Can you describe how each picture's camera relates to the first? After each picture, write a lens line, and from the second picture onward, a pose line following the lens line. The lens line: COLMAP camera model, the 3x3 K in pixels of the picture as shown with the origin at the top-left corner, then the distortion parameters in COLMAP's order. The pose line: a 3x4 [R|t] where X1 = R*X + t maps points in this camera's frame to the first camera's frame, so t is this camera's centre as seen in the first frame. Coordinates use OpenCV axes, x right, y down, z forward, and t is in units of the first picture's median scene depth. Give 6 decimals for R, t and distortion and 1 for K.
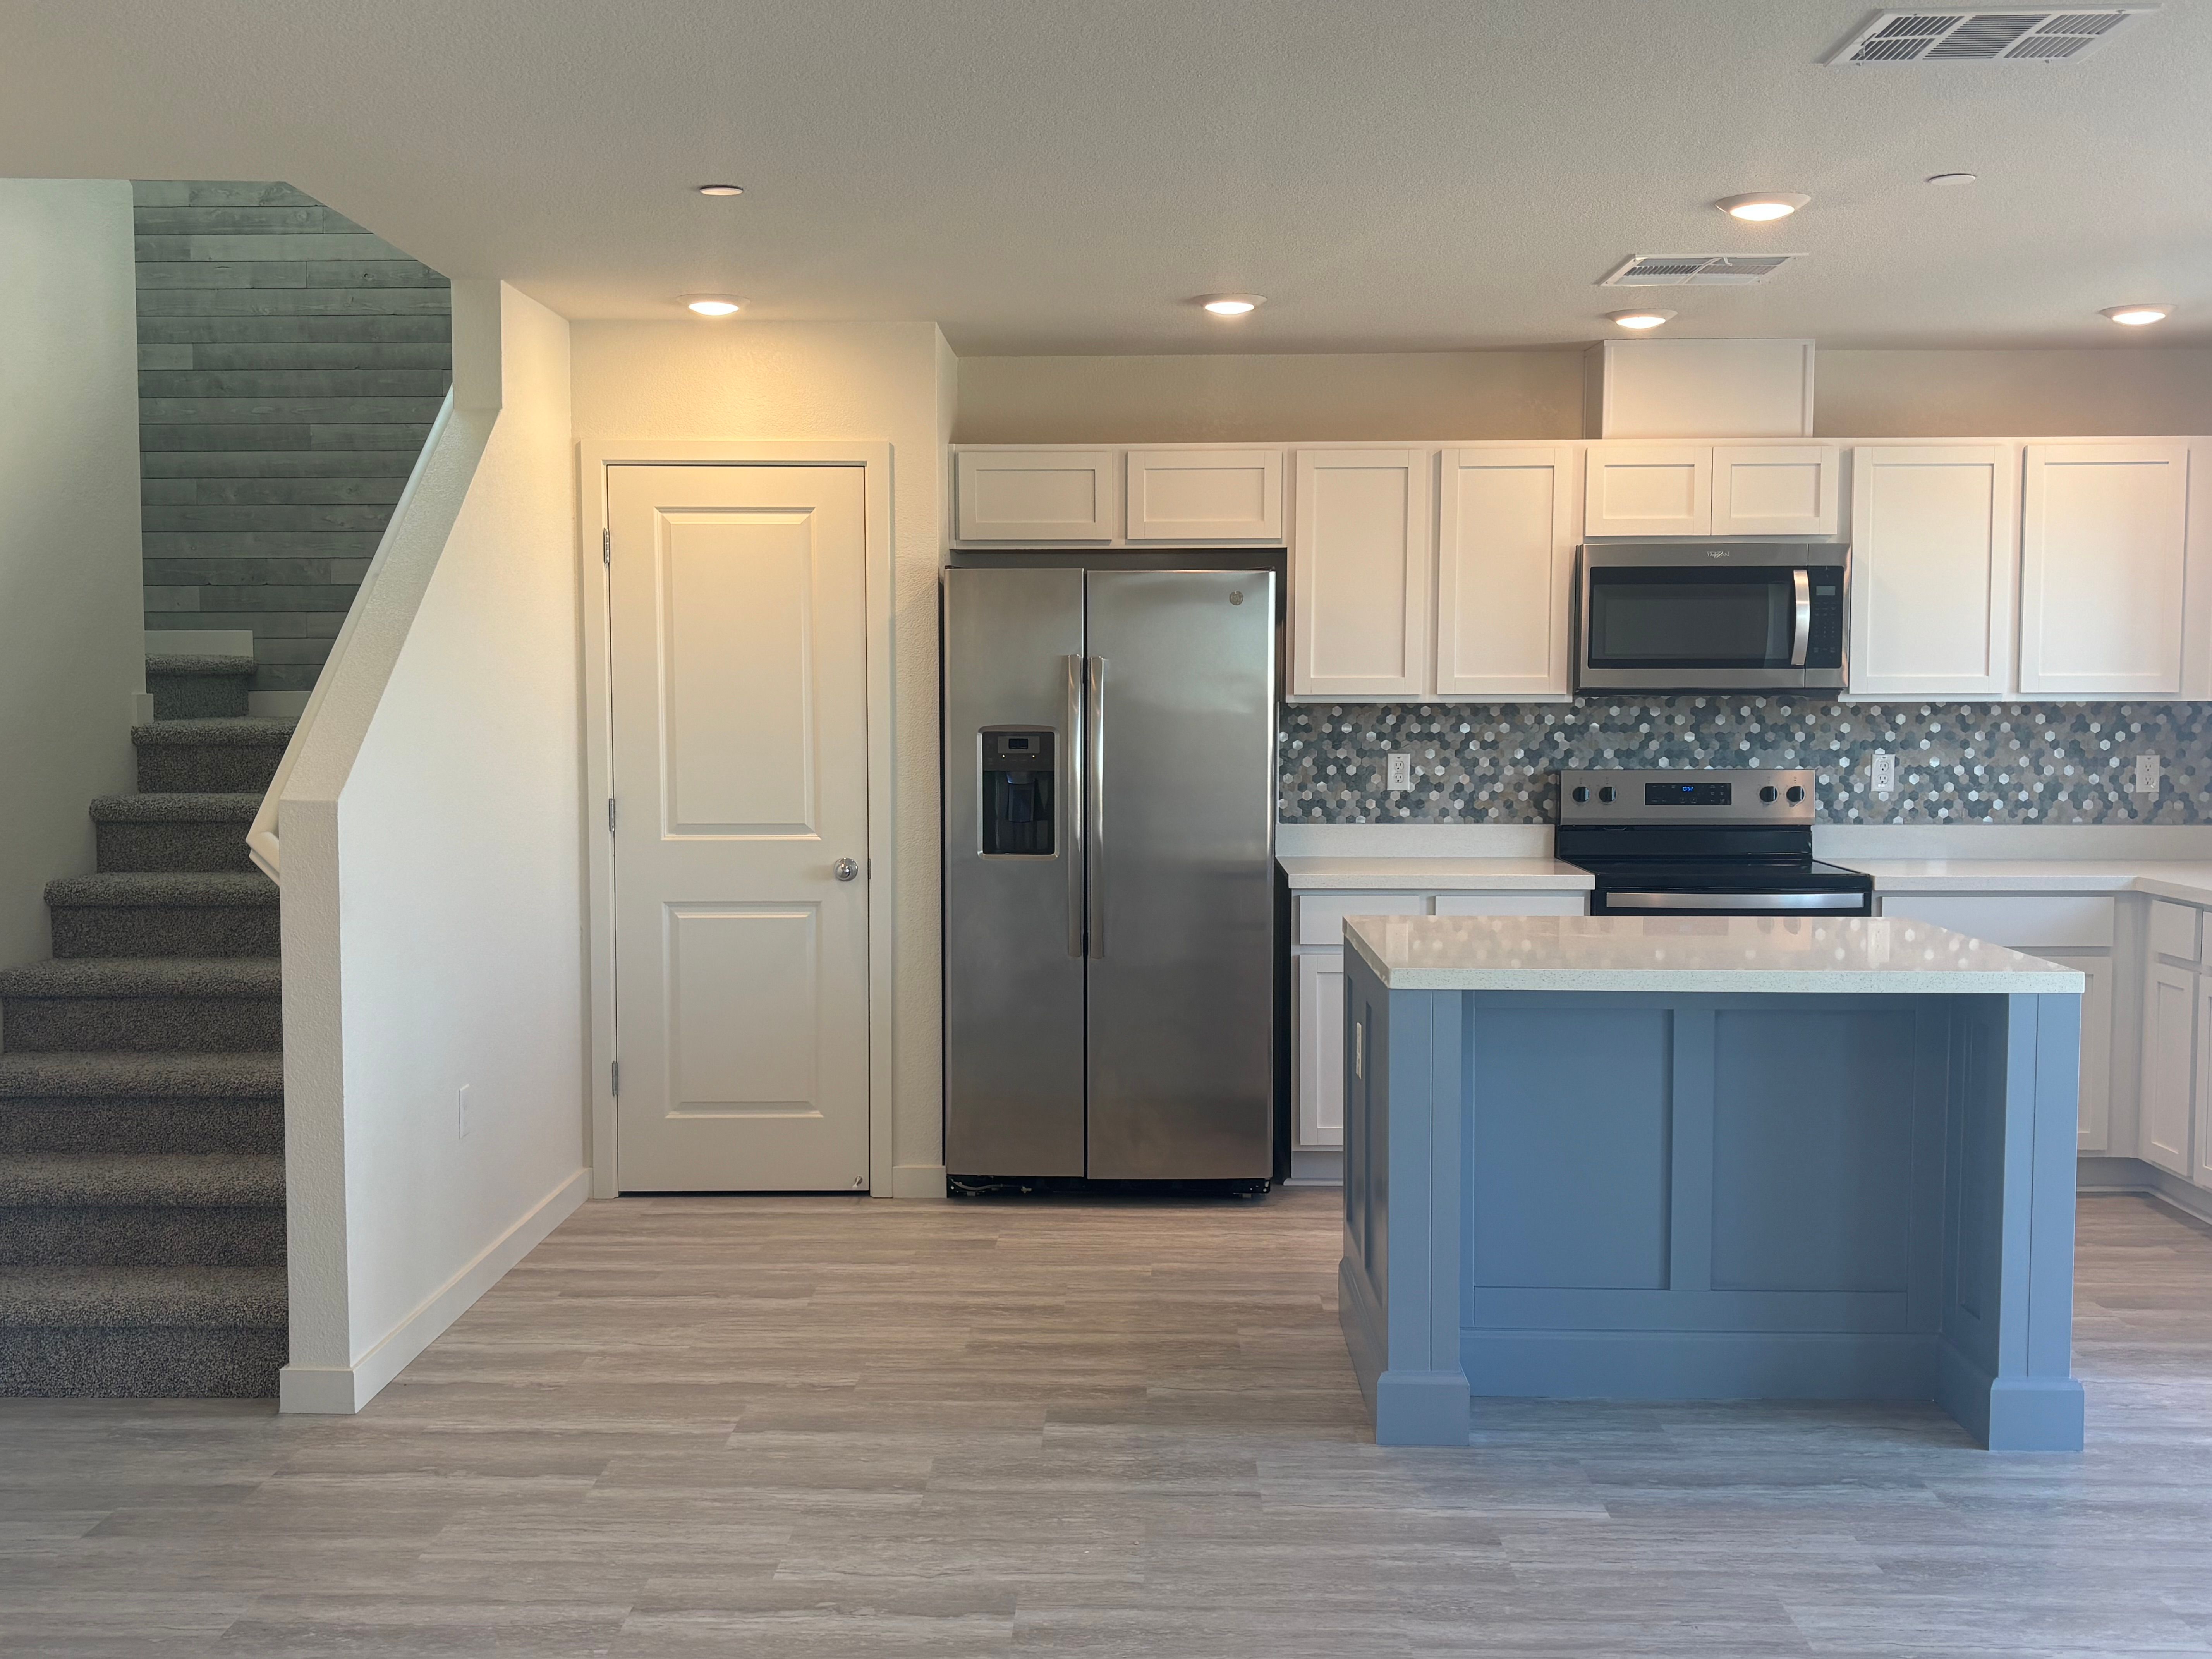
lens RADIAL K [[2252.1, 0, 1115.6], [0, 2252.1, 861.9], [0, 0, 1]] dist [0.150273, -0.401831]
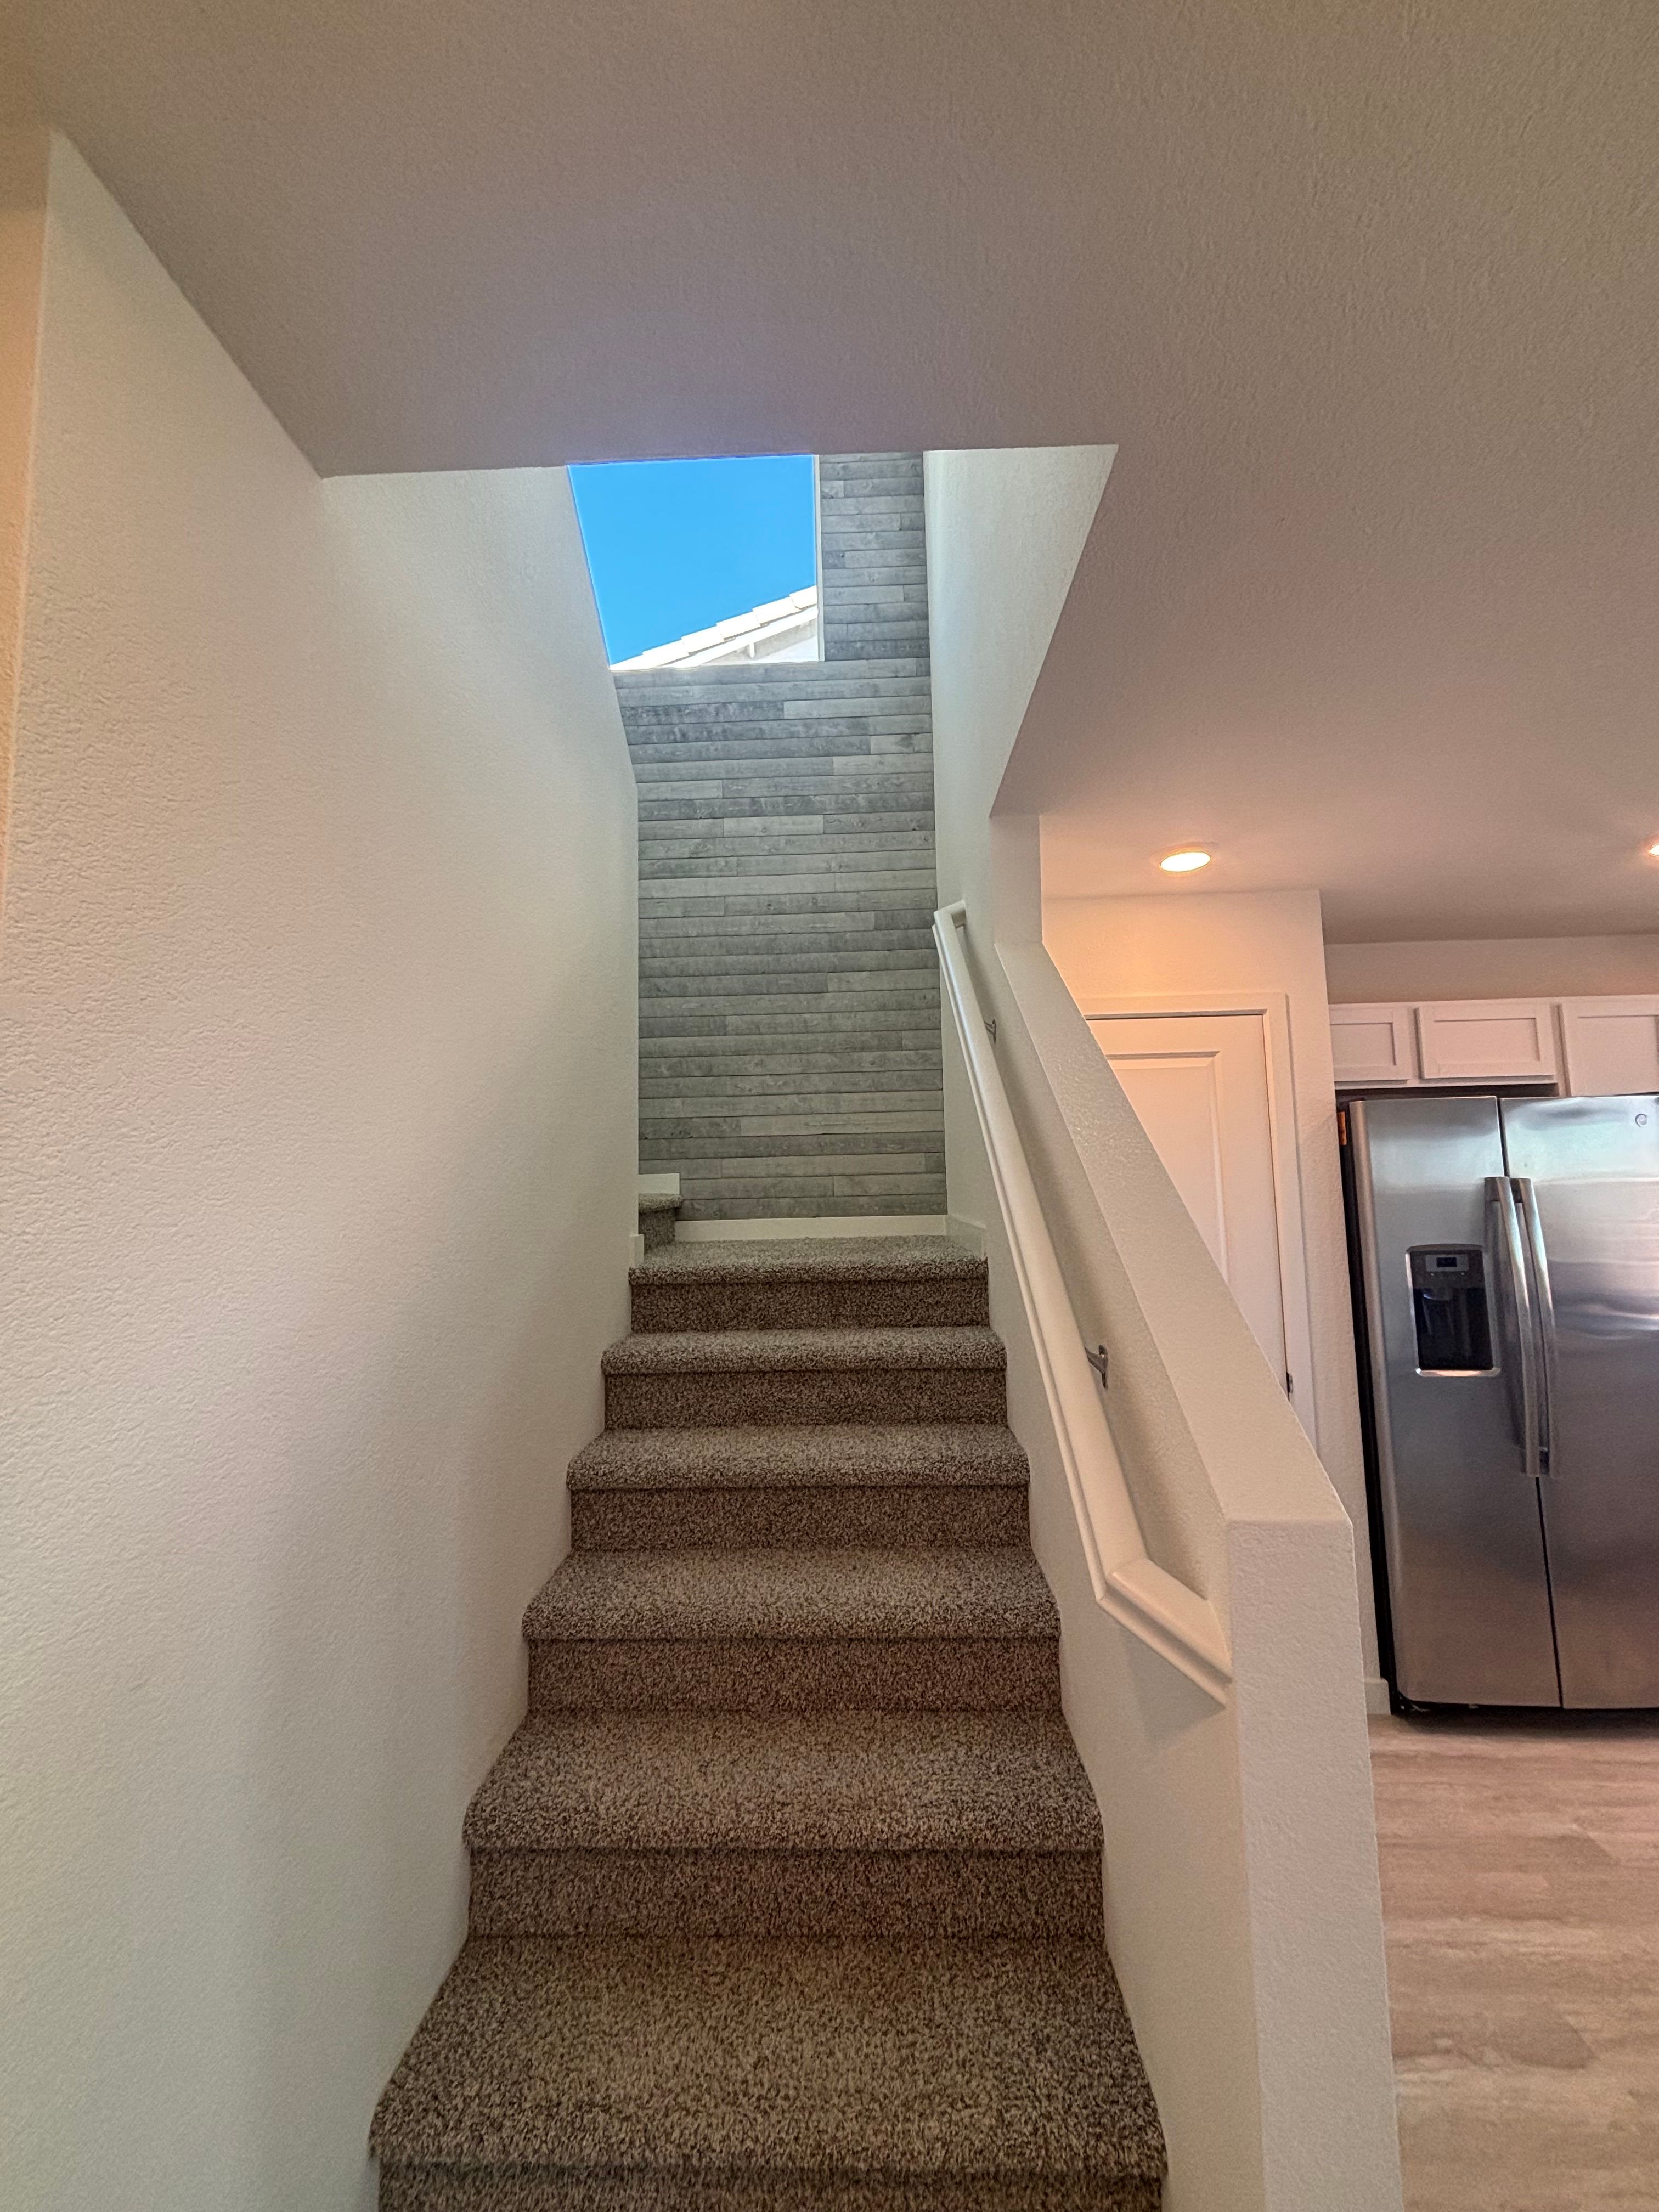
lens RADIAL K [[884.8, 0, 829.5], [0, 884.8, 1106.0], [0, 0, 1]] dist [-0.006958, 0.000002]
pose [[0.999523, -0.024534, -0.018746, -0.311233], [0.020989, 0.985174, -0.170268, -0.058349], [0.022645, 0.169794, 0.985219, 0.558240]]
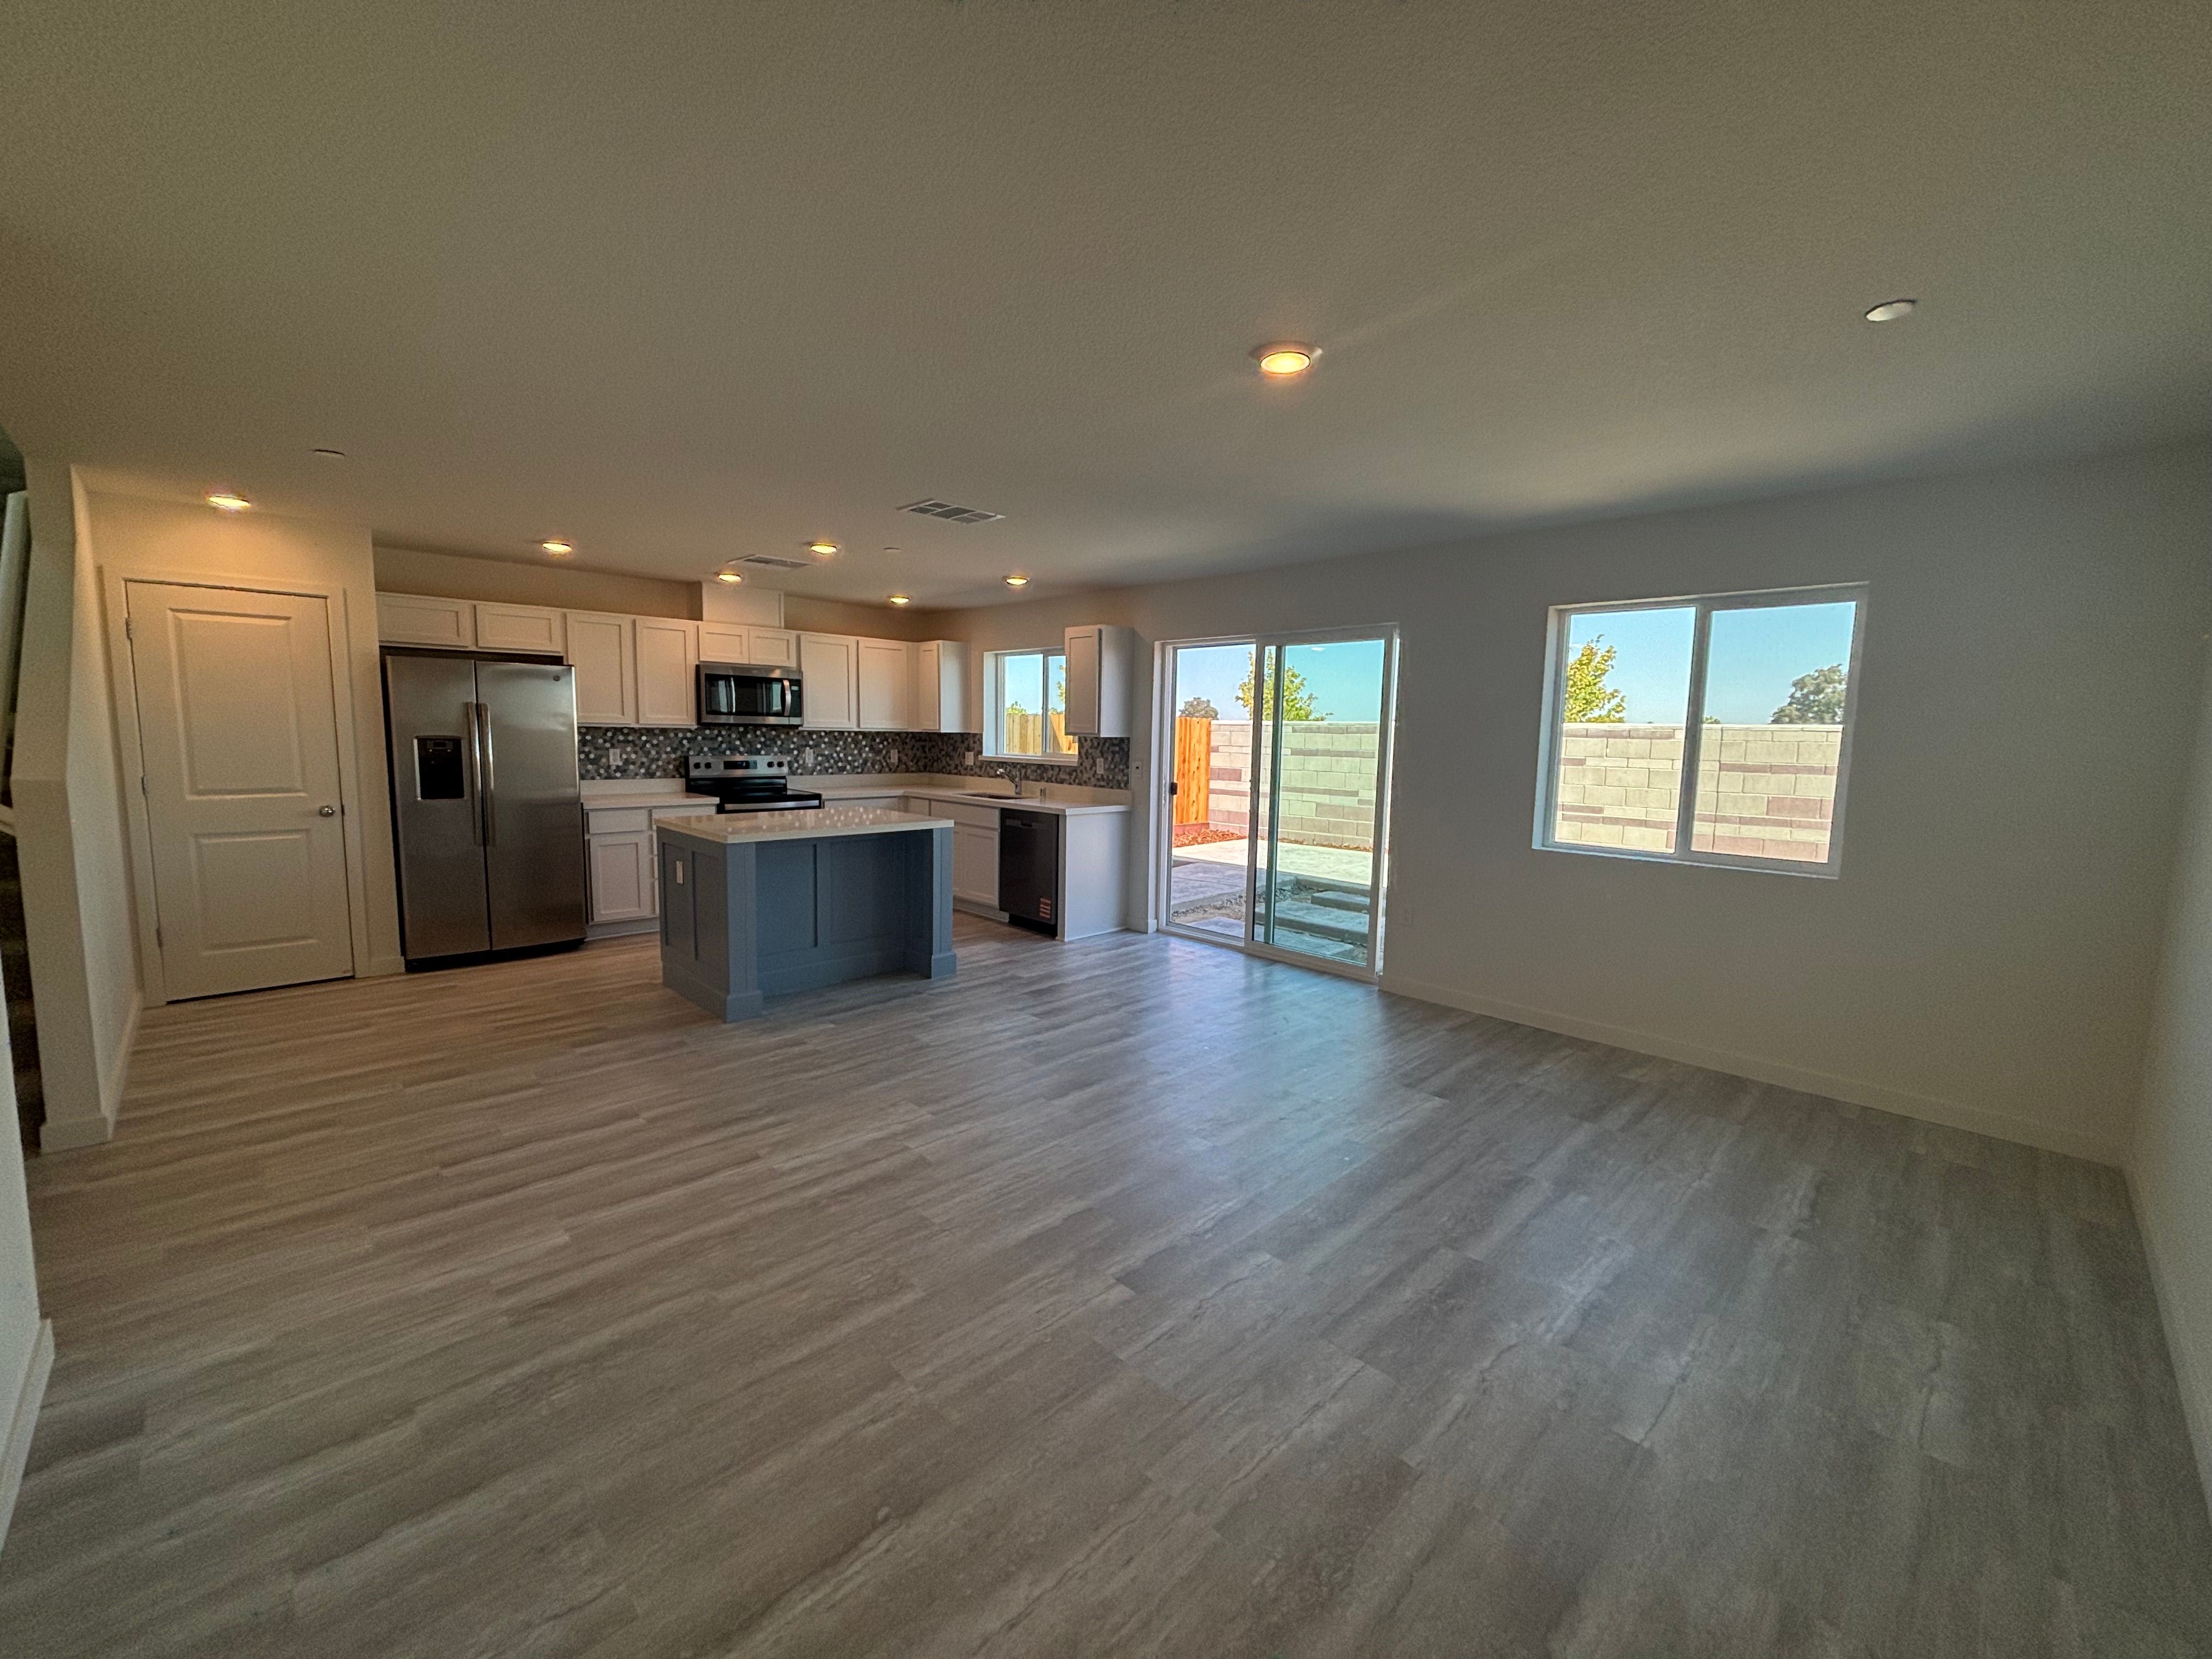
lens RADIAL K [[884.8, 0, 1106.0], [0, 884.8, 829.5], [0, 0, 1]] dist [-0.006958, 0.000002]
pose [[0.693334, -0.066033, 0.717584, -0.195490], [0.035136, 0.997706, 0.057861, -0.000627], [-0.719759, -0.014904, 0.694064, 0.013314]]
